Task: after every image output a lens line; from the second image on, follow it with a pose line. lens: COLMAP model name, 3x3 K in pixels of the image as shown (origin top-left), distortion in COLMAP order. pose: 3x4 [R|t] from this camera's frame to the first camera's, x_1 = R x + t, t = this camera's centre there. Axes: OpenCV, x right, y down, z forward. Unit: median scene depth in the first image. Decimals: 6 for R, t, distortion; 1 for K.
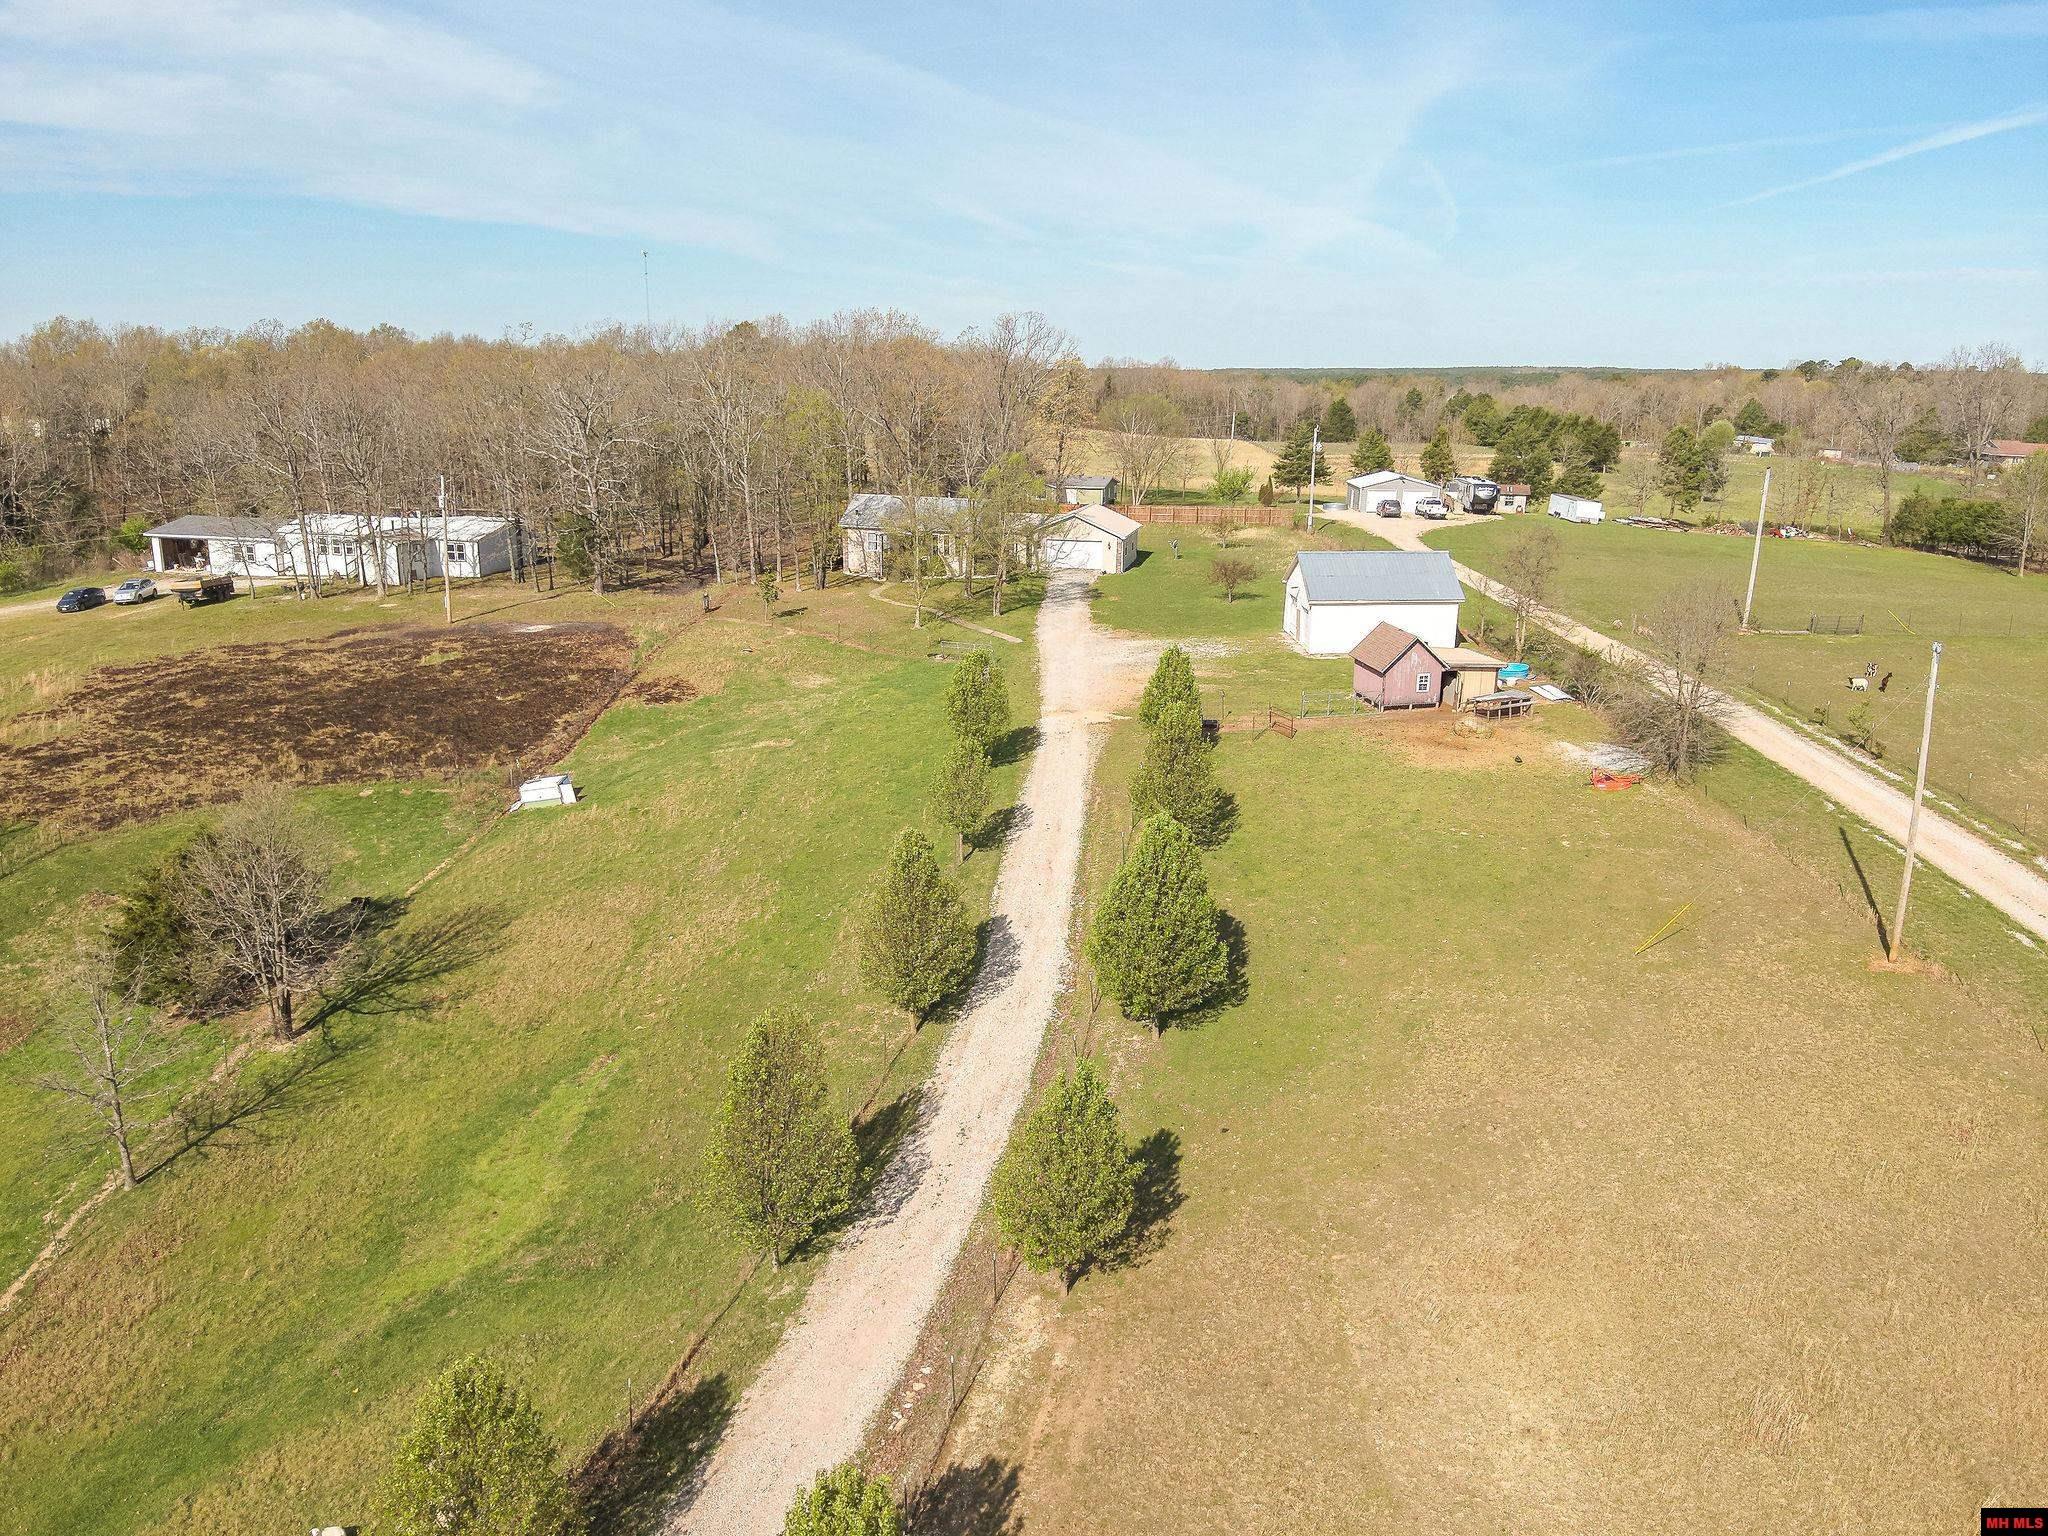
lens RADIAL K [[1478.7, 0, 1022.8], [0, 1478.7, 756.7], [0, 0, 1]] dist [0.138010, -0.257032]
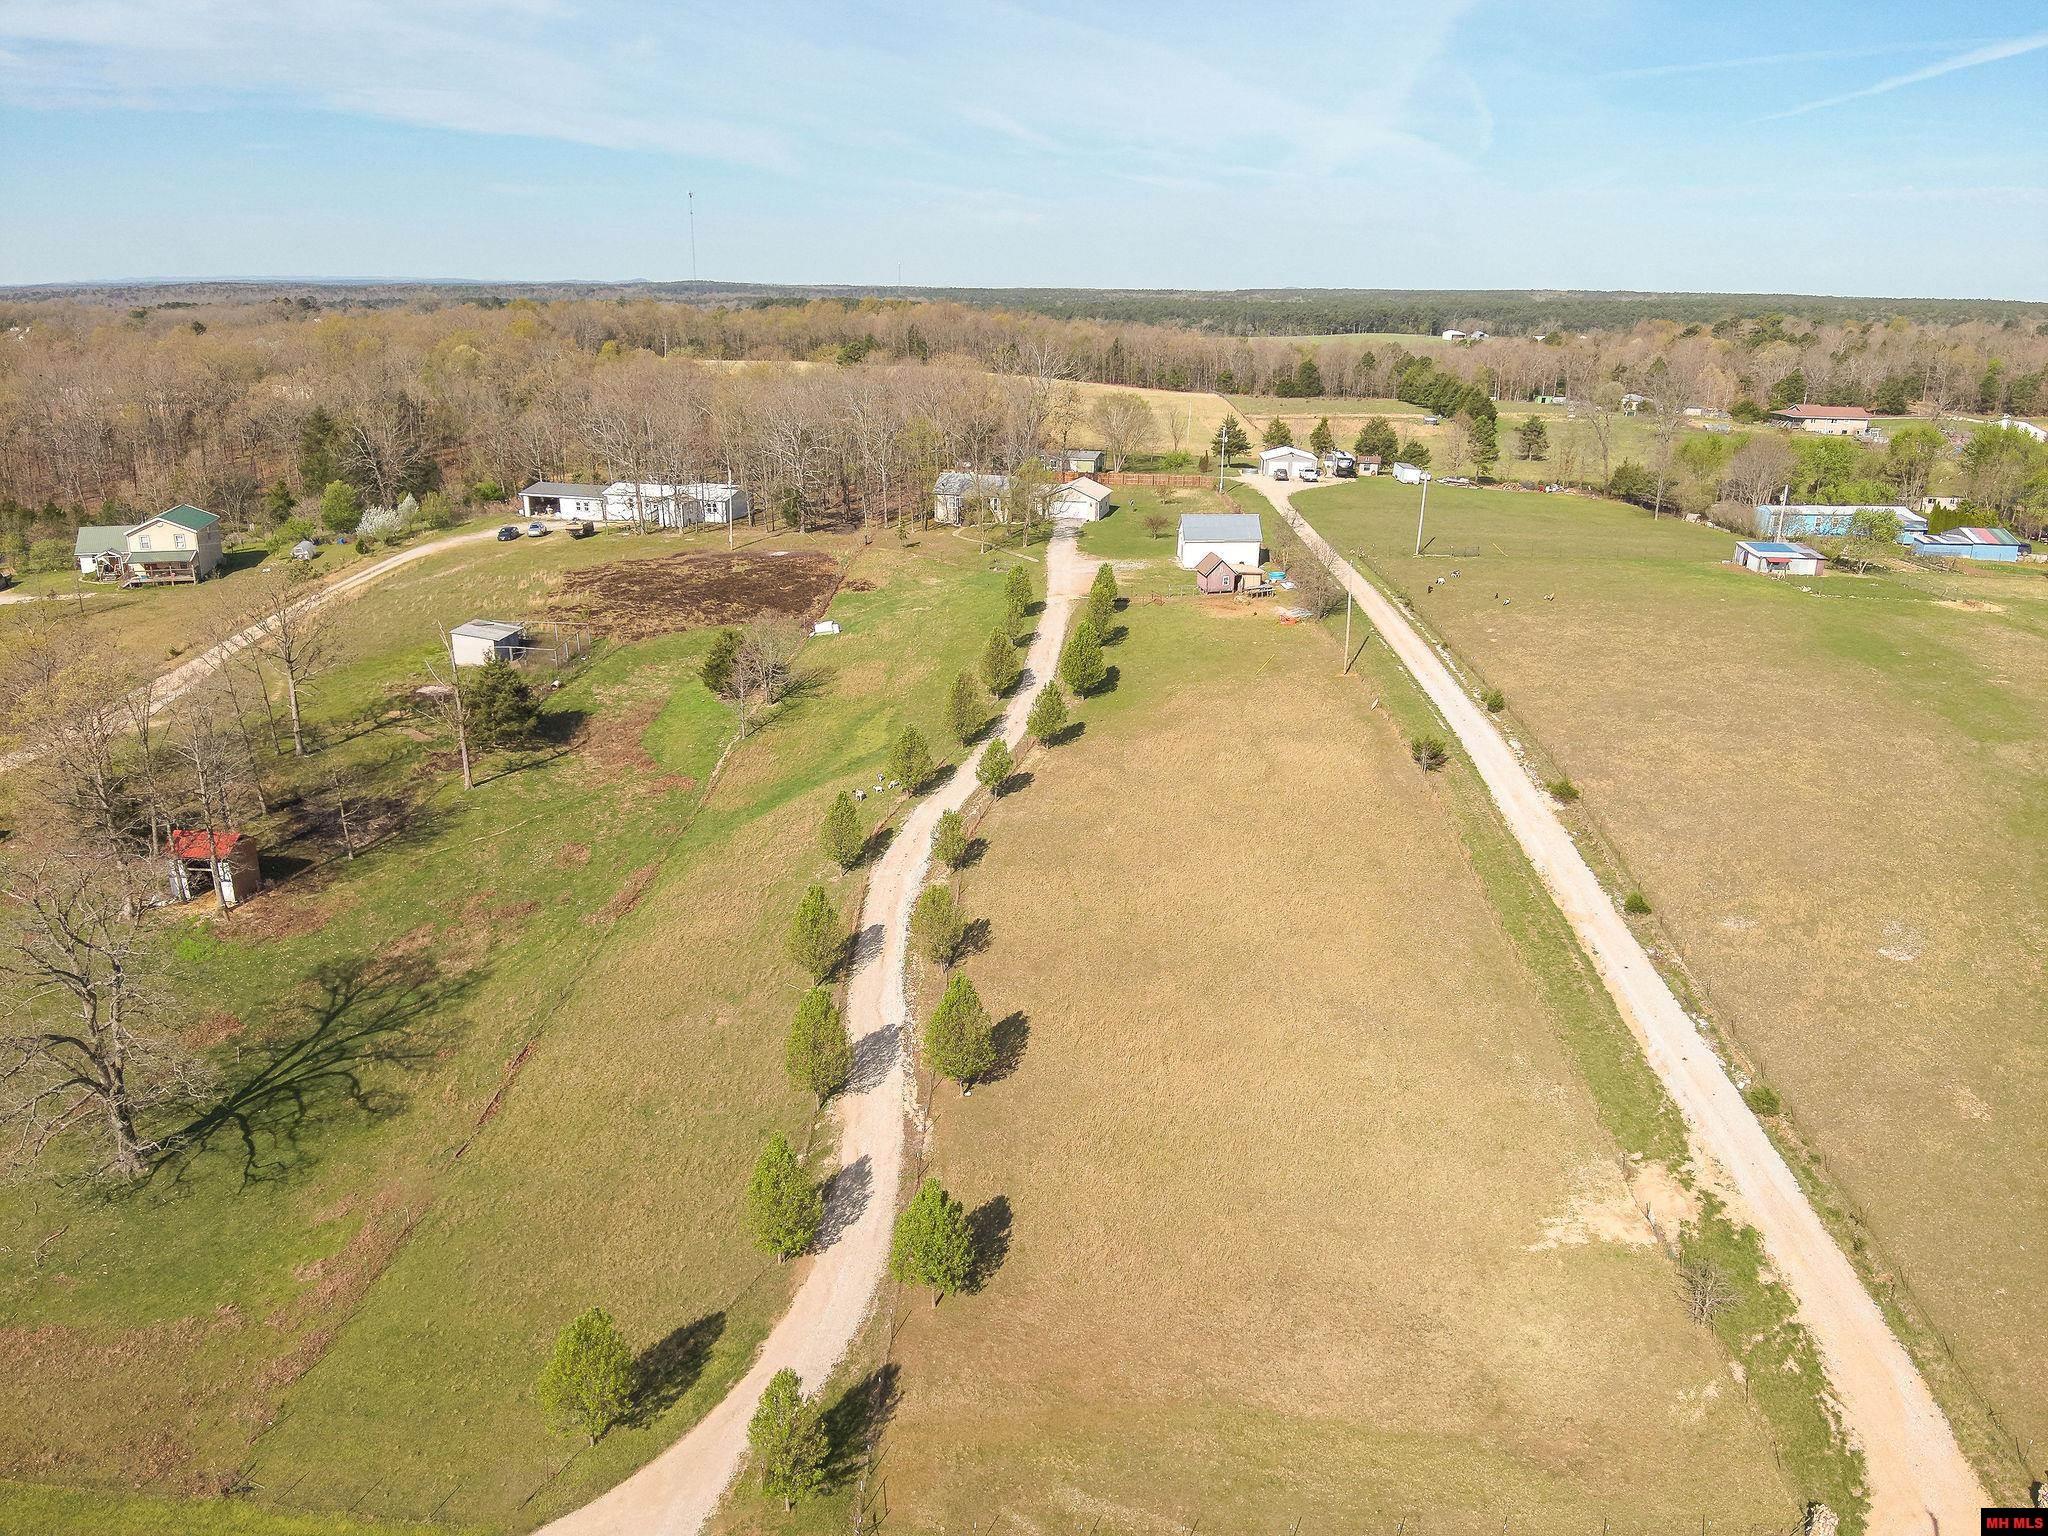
lens RADIAL K [[1474.5, 0, 1024.0], [0, 1474.5, 768.0], [0, 0, 1]] dist [0.203576, -0.443913]
pose [[0.999899, 0.004929, -0.013345, 0.006198], [-0.004135, 0.998259, 0.058830, 0.065710], [0.013612, -0.058769, 0.998179, -0.794574]]
